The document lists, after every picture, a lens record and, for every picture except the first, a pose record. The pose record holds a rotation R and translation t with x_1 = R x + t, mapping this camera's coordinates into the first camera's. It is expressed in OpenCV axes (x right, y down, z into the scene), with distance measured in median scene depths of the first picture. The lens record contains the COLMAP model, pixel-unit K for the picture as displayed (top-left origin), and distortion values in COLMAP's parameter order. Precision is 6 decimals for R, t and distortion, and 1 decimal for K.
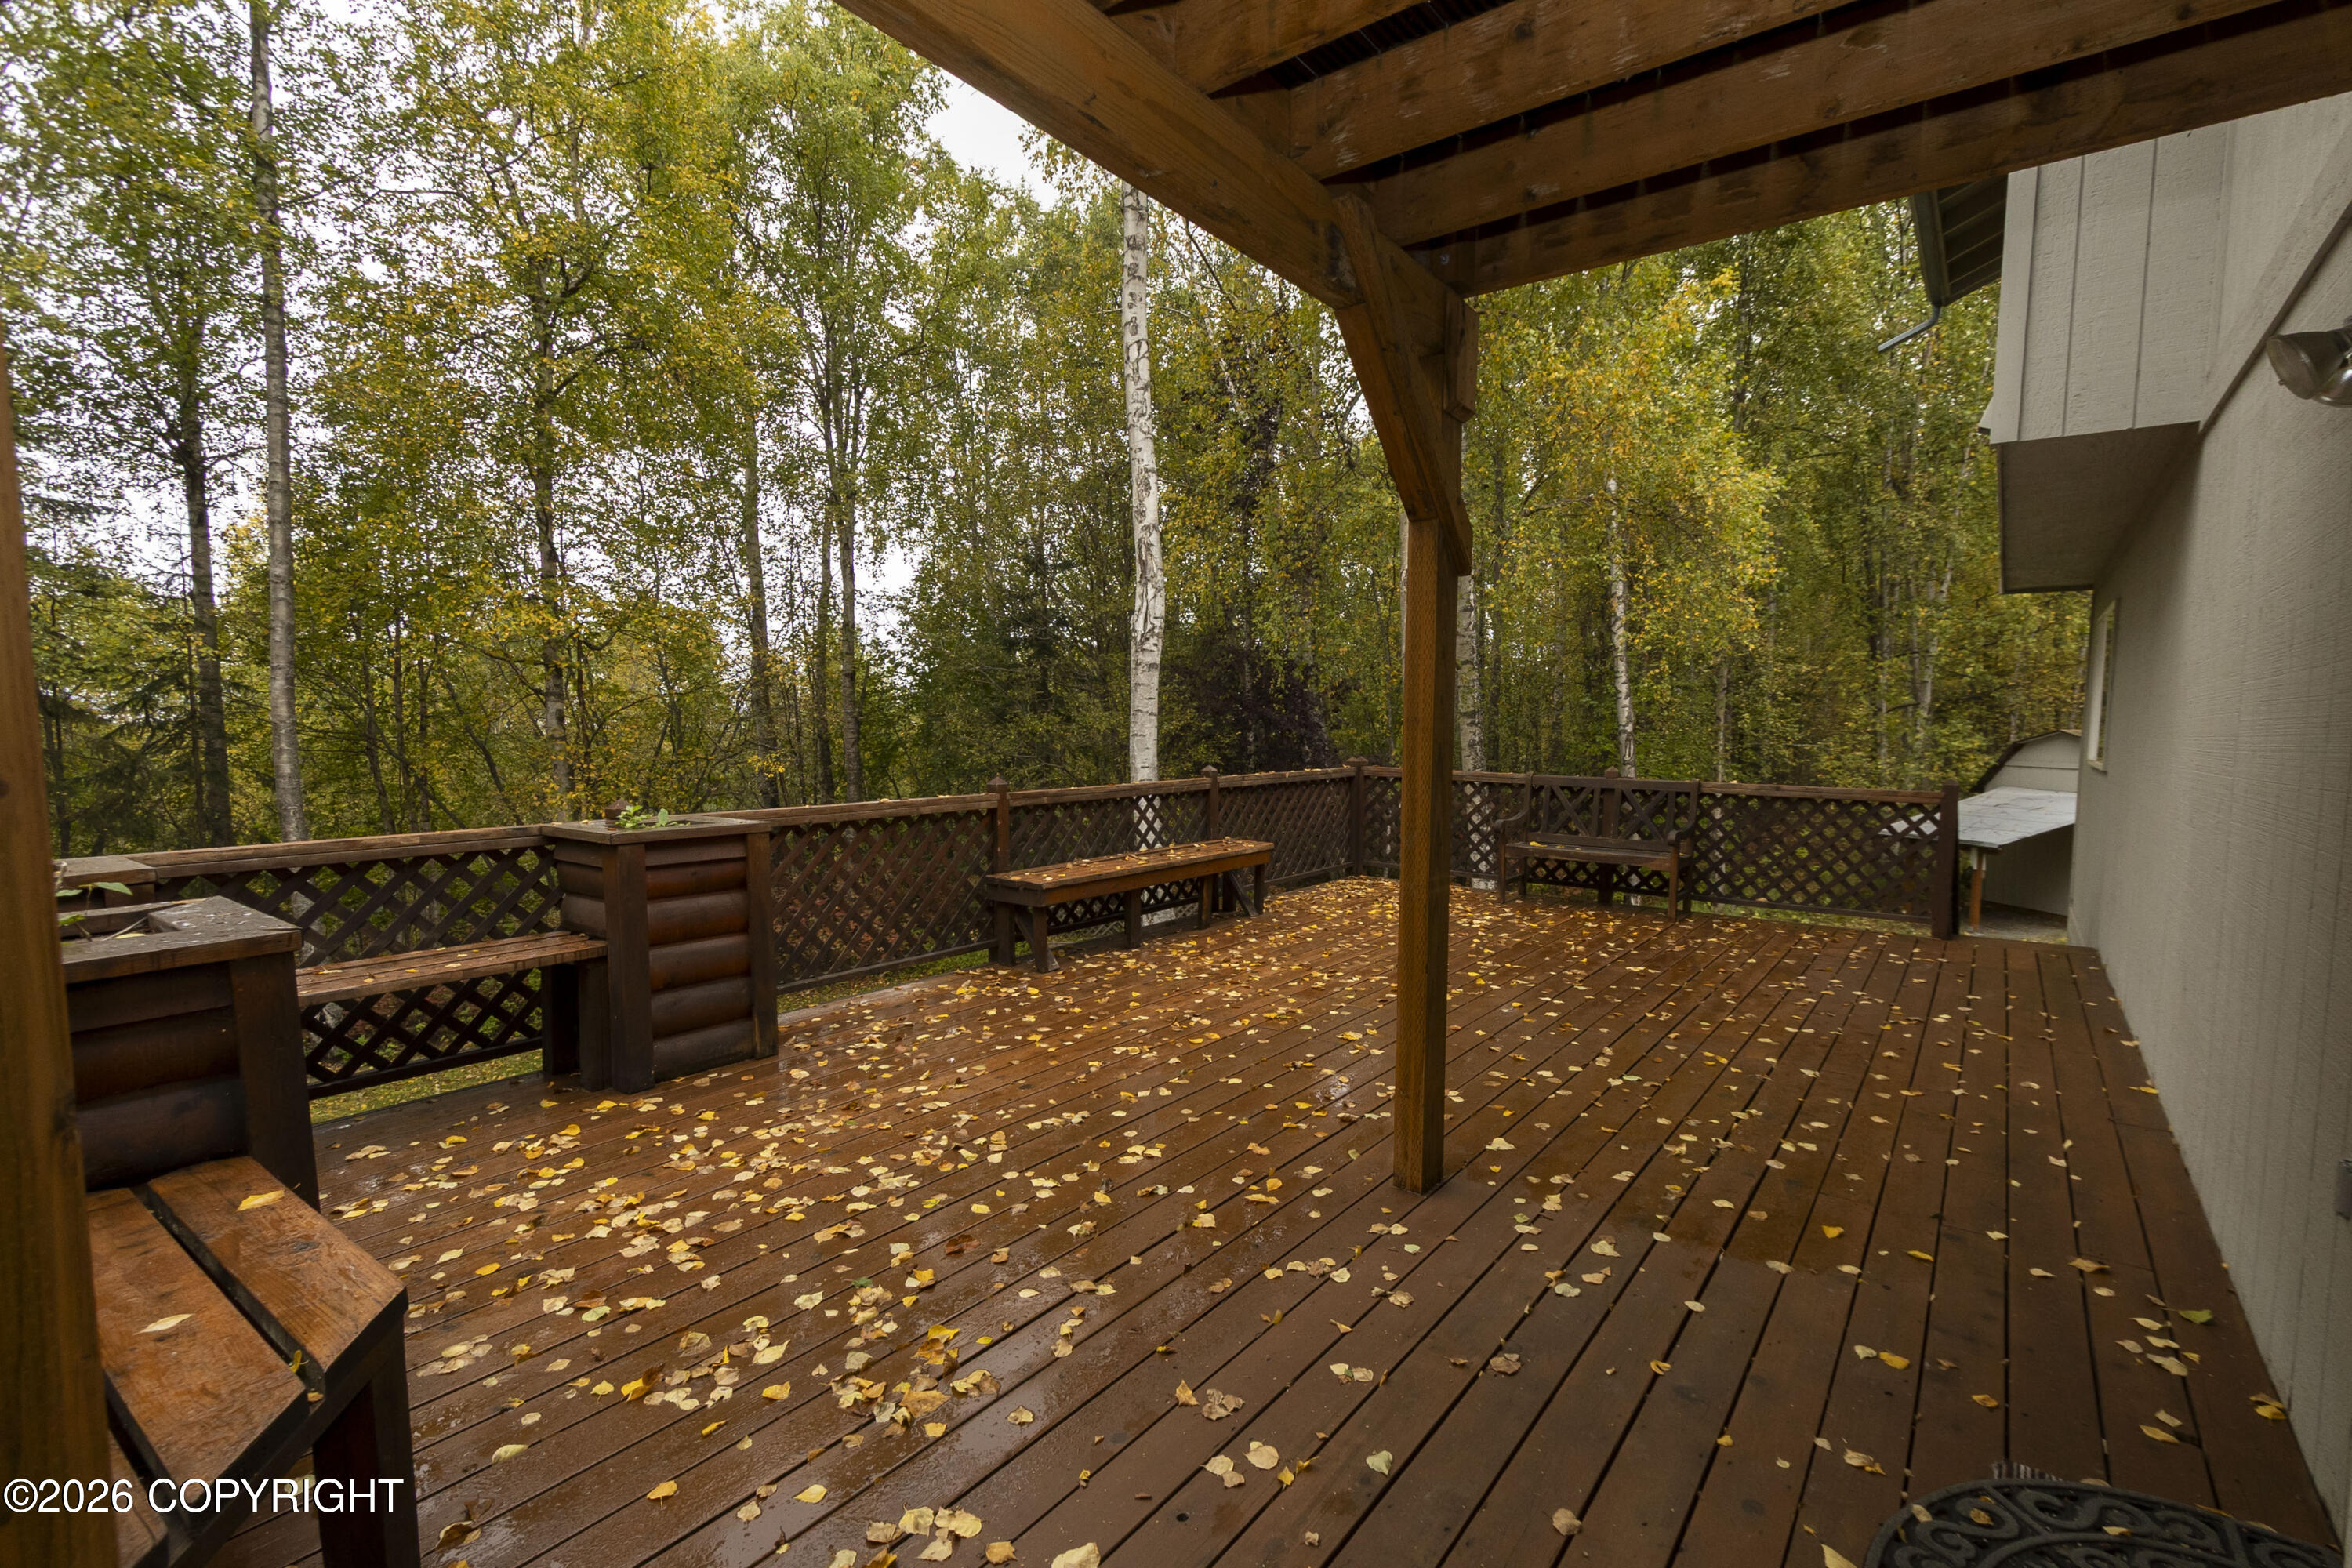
lens RADIAL K [[1064.9, 0, 1193.0], [0, 1064.9, 805.5], [0, 0, 1]] dist [0.005028, -0.001799]
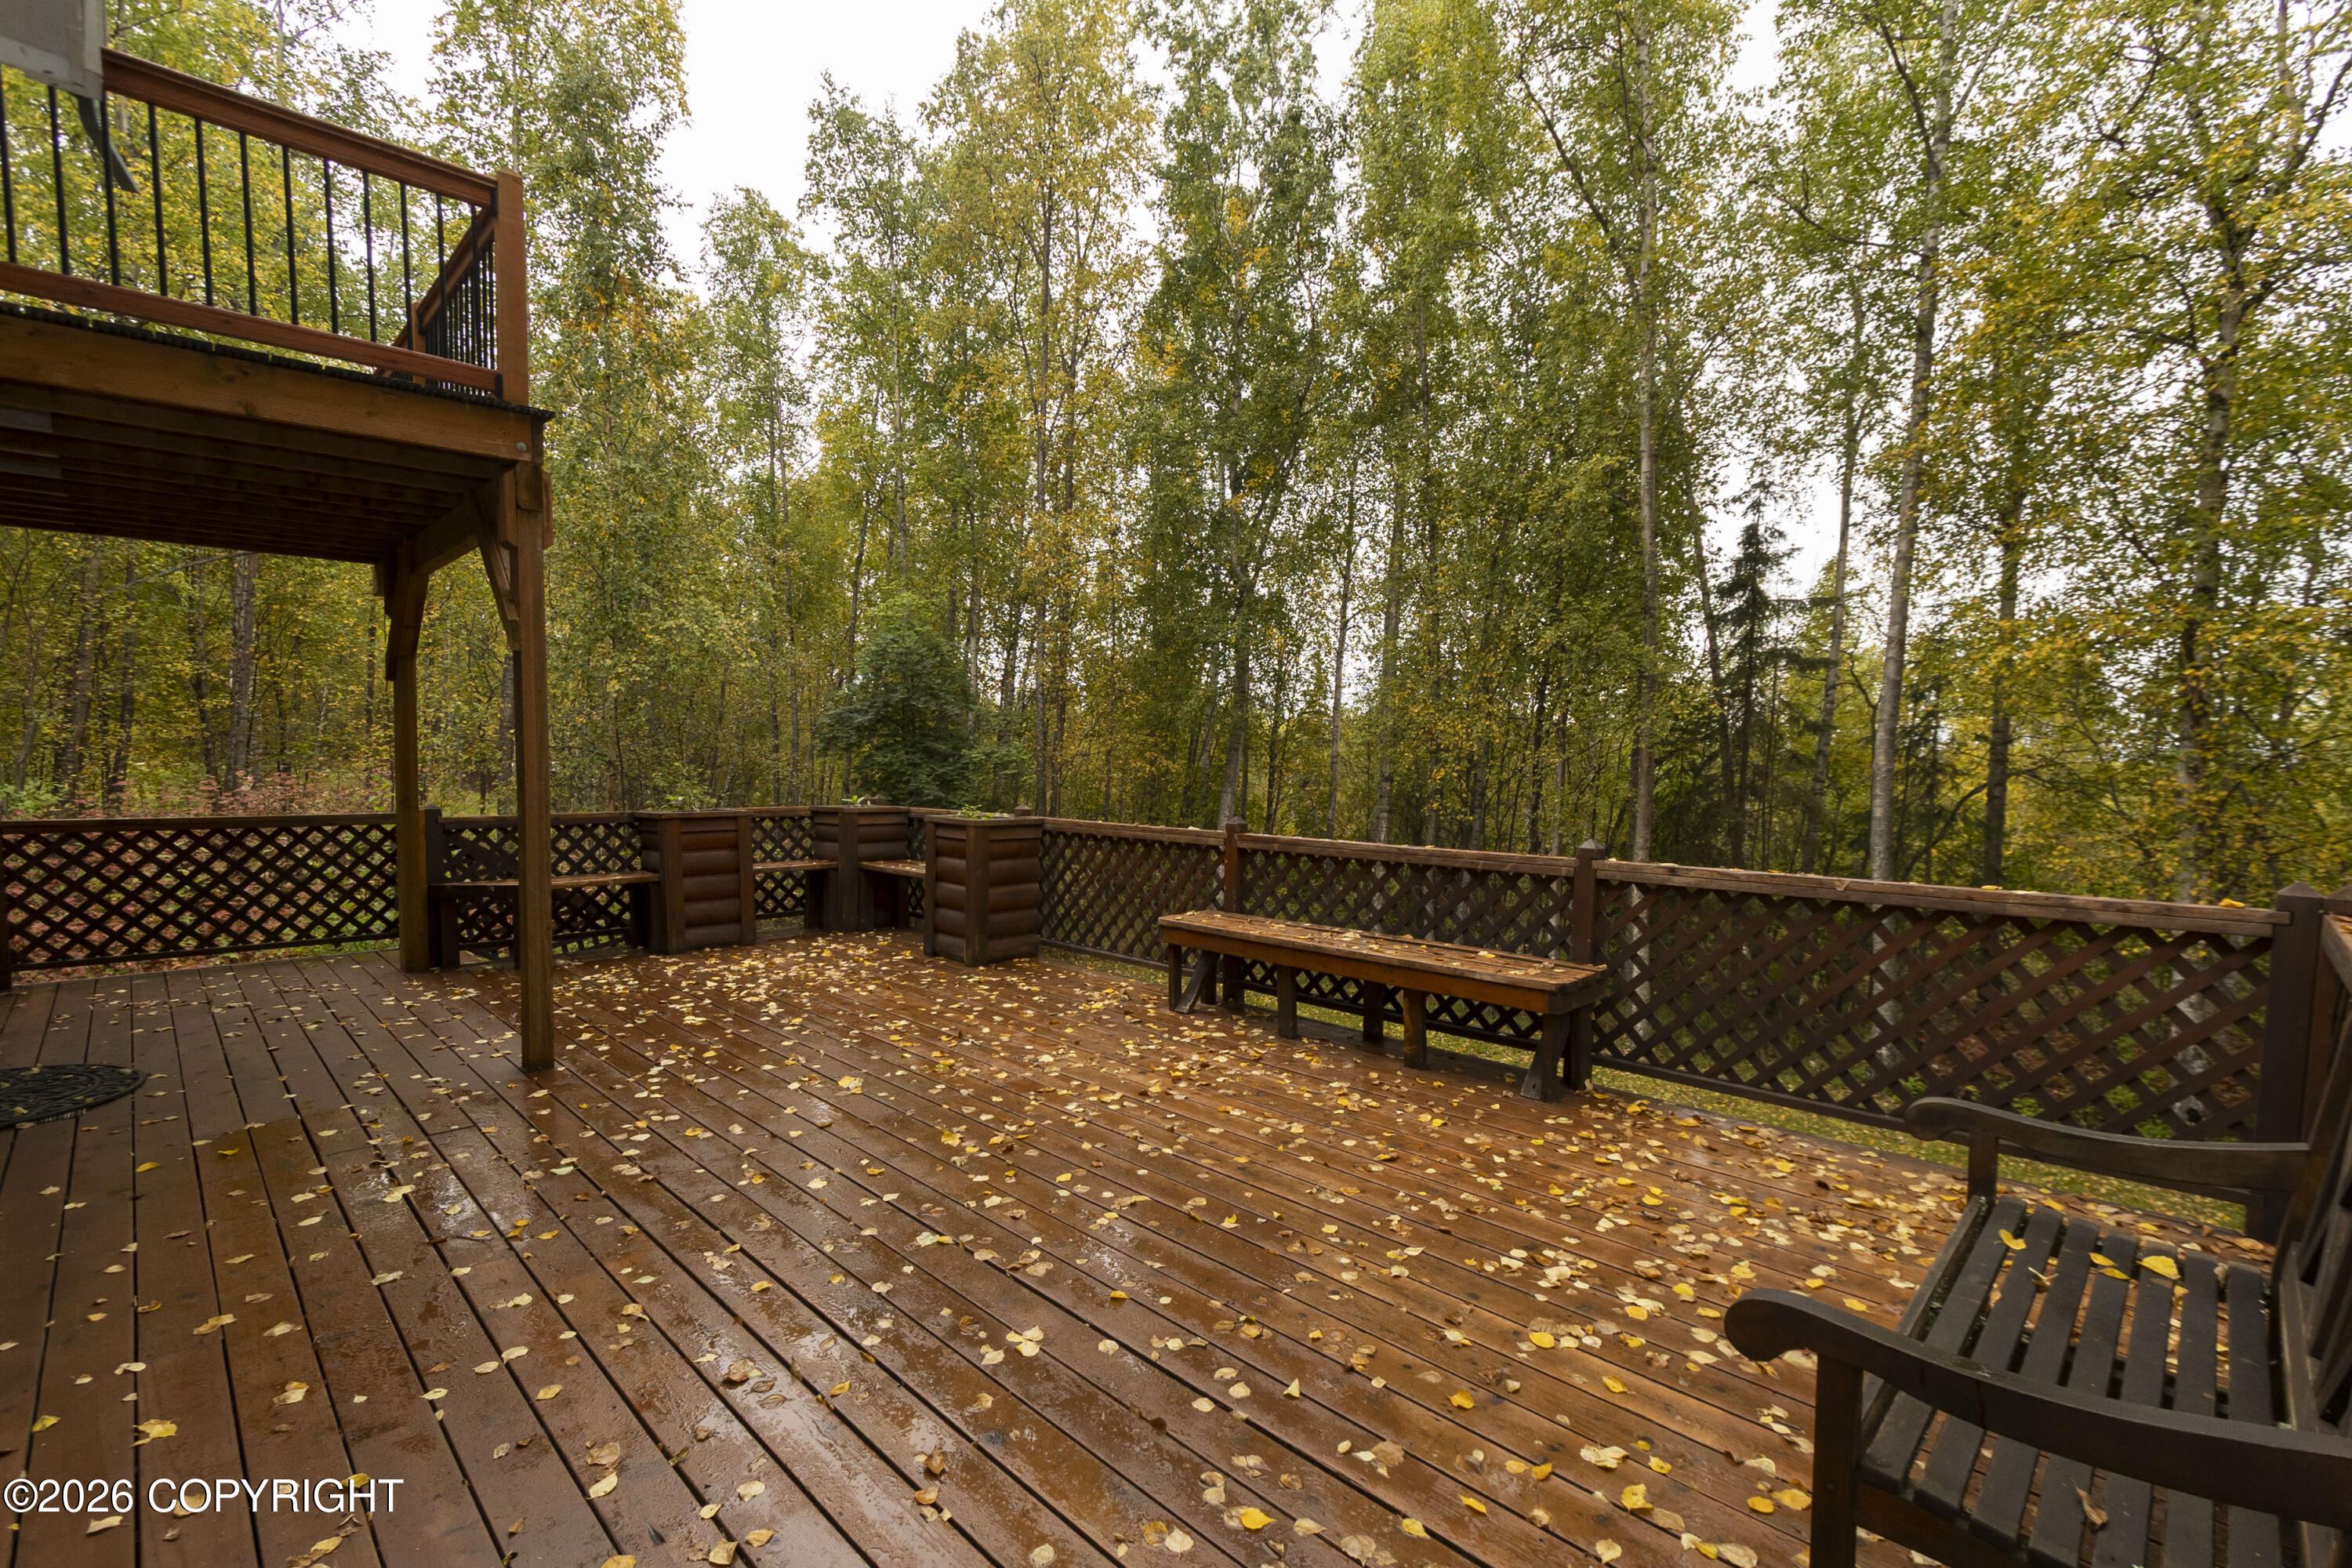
lens RADIAL K [[1064.9, 0, 1188.0], [0, 1064.9, 821.8], [0, 0, 1]] dist [0.005028, -0.001799]
pose [[-0.142538, 0.054247, -0.988302, 0.972097], [-0.090443, 0.993606, 0.067582, -0.102368], [0.985649, 0.099018, -0.136720, 1.315044]]
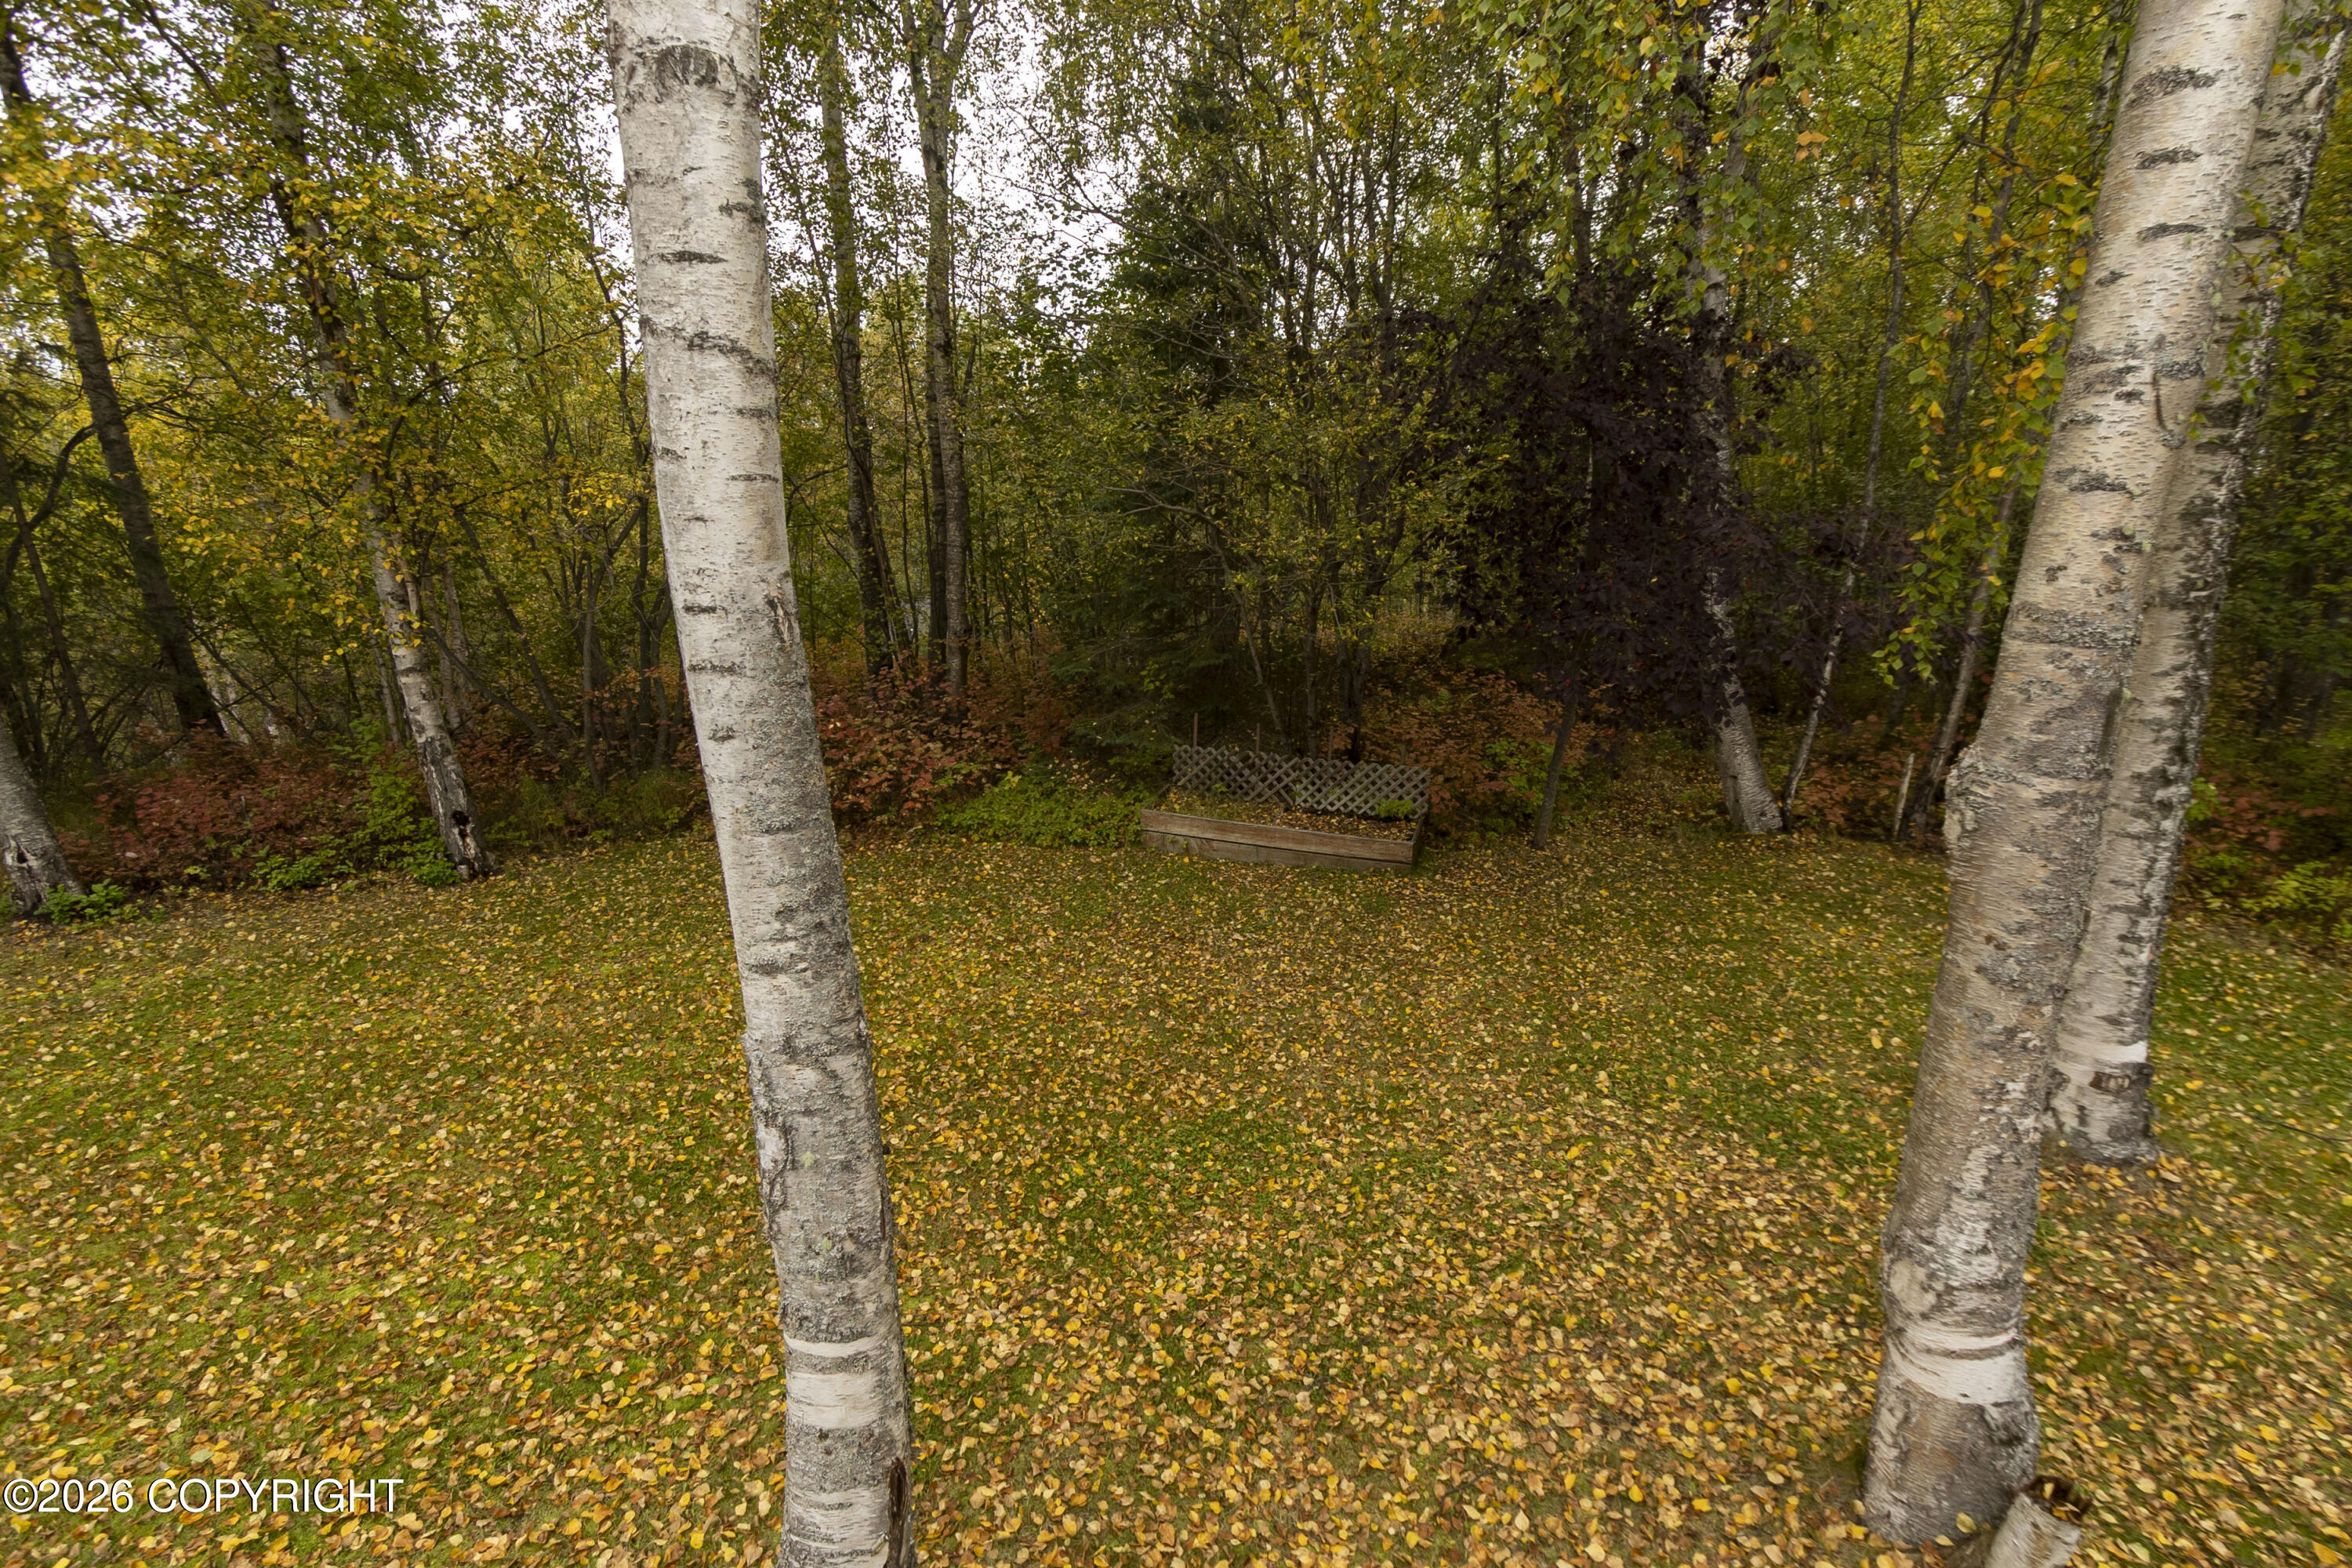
lens RADIAL K [[1064.9, 0, 1194.1], [0, 1064.9, 796.7], [0, 0, 1]] dist [0.005028, -0.001799]
pose [[0.943518, 0.124585, -0.307005, 0.272078], [-0.046492, 0.967226, 0.249623, -0.129271], [0.328042, -0.221250, 0.918388, 1.868840]]
